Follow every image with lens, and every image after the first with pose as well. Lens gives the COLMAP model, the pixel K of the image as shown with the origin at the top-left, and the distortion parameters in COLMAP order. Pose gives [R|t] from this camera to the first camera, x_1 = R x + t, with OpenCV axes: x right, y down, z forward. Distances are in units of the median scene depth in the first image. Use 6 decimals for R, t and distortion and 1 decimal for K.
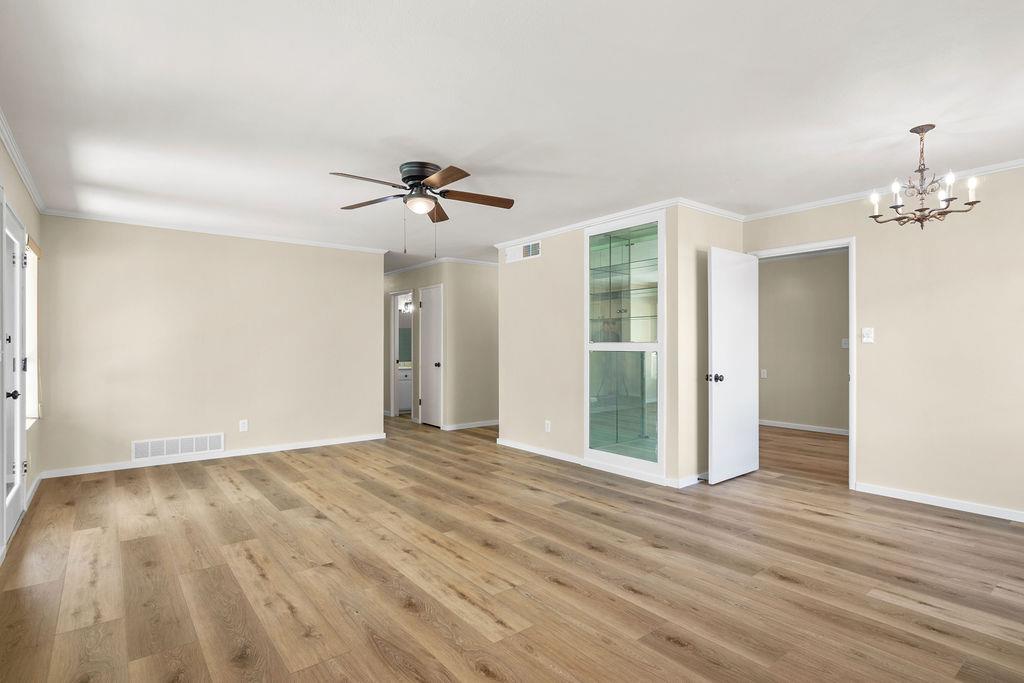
lens RADIAL K [[520.5, 0, 508.5], [0, 520.5, 342.0], [0, 0, 1]] dist [0.000106, -0.000293]
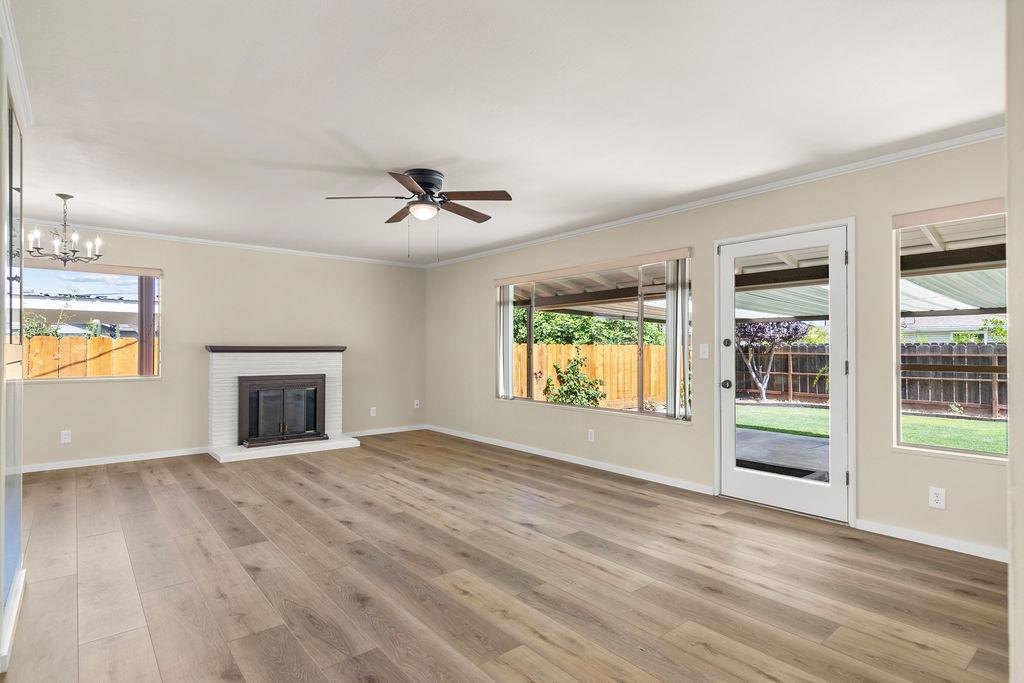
lens RADIAL K [[525.0, 0, 512.0], [0, 525.0, 341.5], [0, 0, 1]] dist [0.001538, 0.000294]
pose [[-0.999450, 0.001365, -0.033145, -0.319456], [0.001923, 0.999857, -0.016802, 0.010420], [0.033117, -0.016857, -0.999309, 2.116223]]
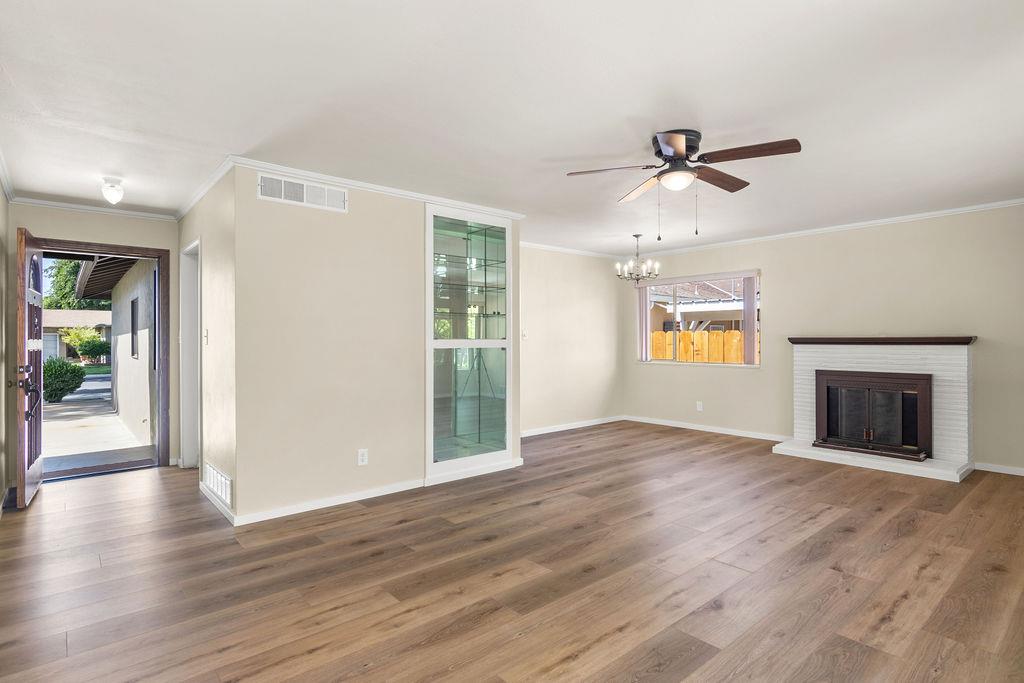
lens RADIAL K [[525.0, 0, 512.0], [0, 525.0, 341.5], [0, 0, 1]] dist [0.001538, 0.000294]
pose [[-0.049707, -0.000476, 0.998764, -1.070924], [-0.000185, 1.000000, 0.000467, 0.006113], [-0.998764, -0.000161, -0.049707, 1.372080]]
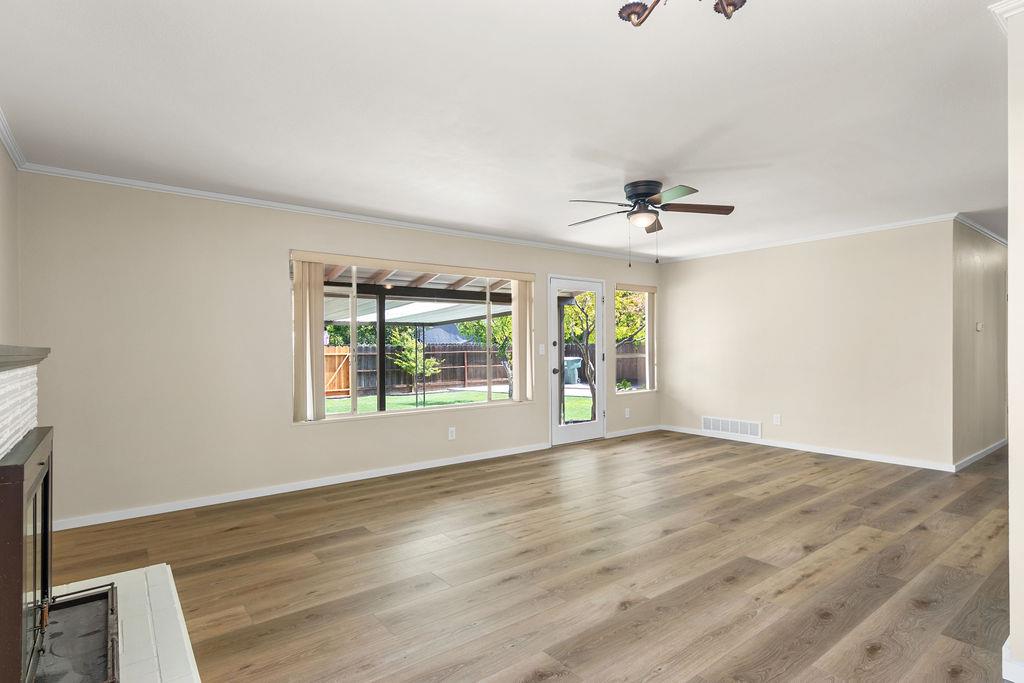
lens RADIAL K [[516.9, 0, 511.7], [0, 516.9, 346.6], [0, 0, 1]] dist [-0.001139, 0.000308]
pose [[-0.005611, 0.001464, -0.999983, 0.964665], [0.011567, 0.999932, 0.001399, -0.000612], [0.999917, -0.011559, -0.005627, 0.754309]]
